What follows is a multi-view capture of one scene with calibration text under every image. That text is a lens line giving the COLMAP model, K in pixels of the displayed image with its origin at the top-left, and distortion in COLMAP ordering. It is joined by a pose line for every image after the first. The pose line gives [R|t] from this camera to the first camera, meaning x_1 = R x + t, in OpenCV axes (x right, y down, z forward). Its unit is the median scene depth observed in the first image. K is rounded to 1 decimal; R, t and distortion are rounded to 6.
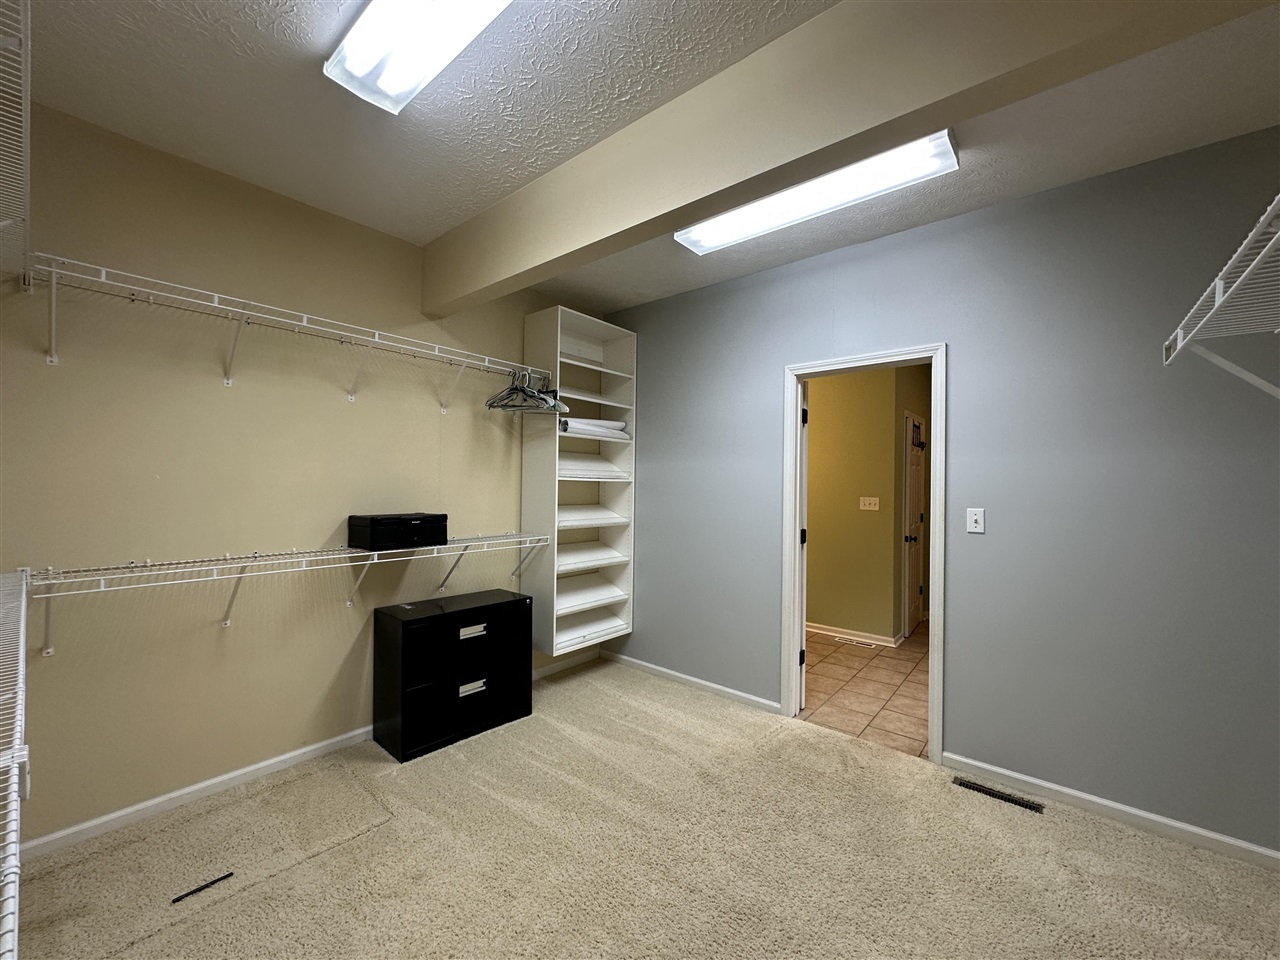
lens RADIAL K [[510.5, 0, 640.7], [0, 510.5, 482.1], [0, 0, 1]] dist [-0.003355, 0.001271]
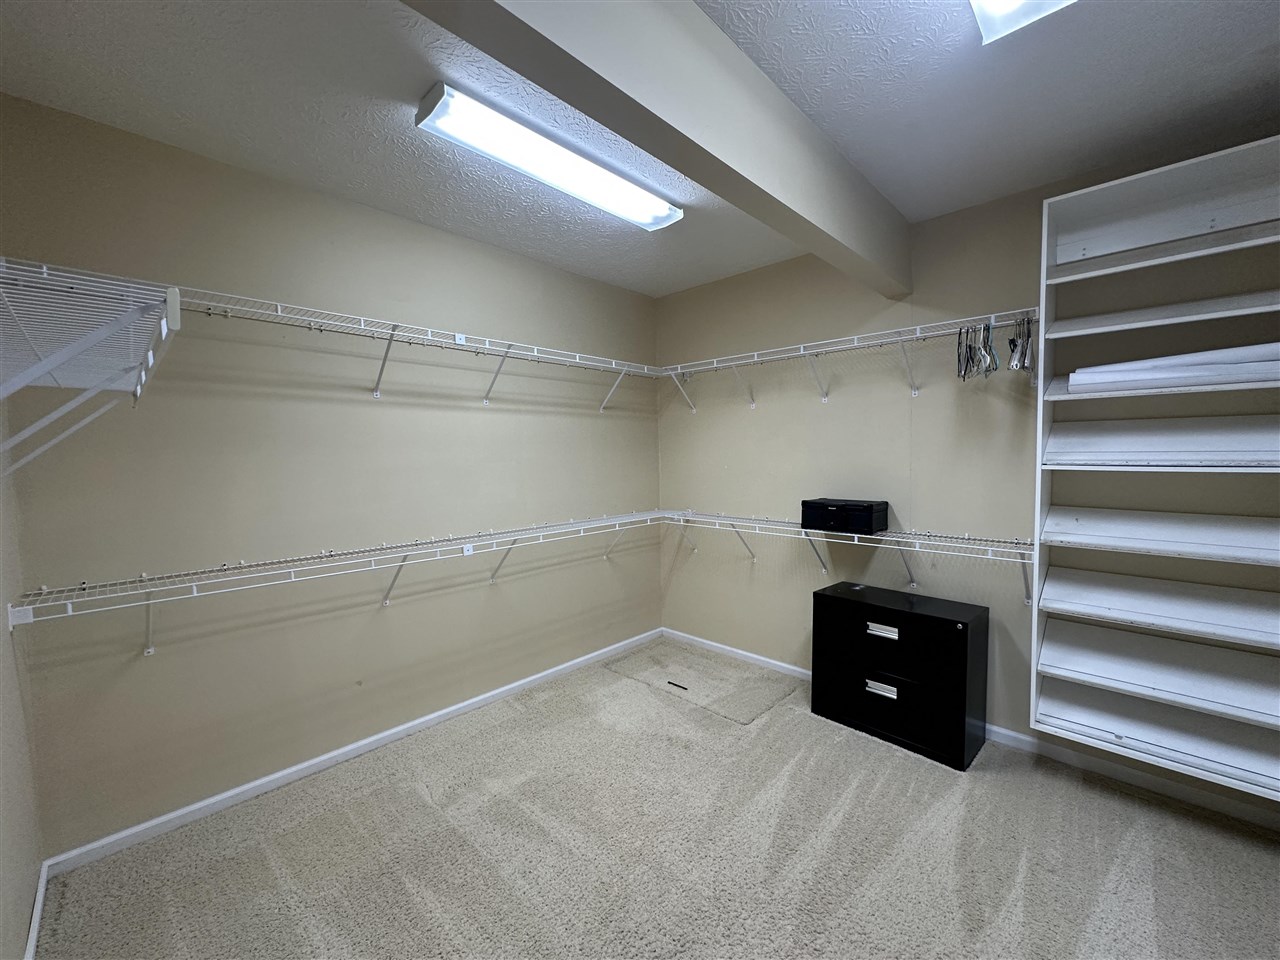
lens RADIAL K [[510.5, 0, 641.0], [0, 510.5, 481.3], [0, 0, 1]] dist [-0.003355, 0.001271]
pose [[-0.074466, 0.039394, -0.996445, 0.606442], [0.013953, 0.999163, 0.038458, -0.024154], [0.997126, -0.011039, -0.074953, 0.604872]]
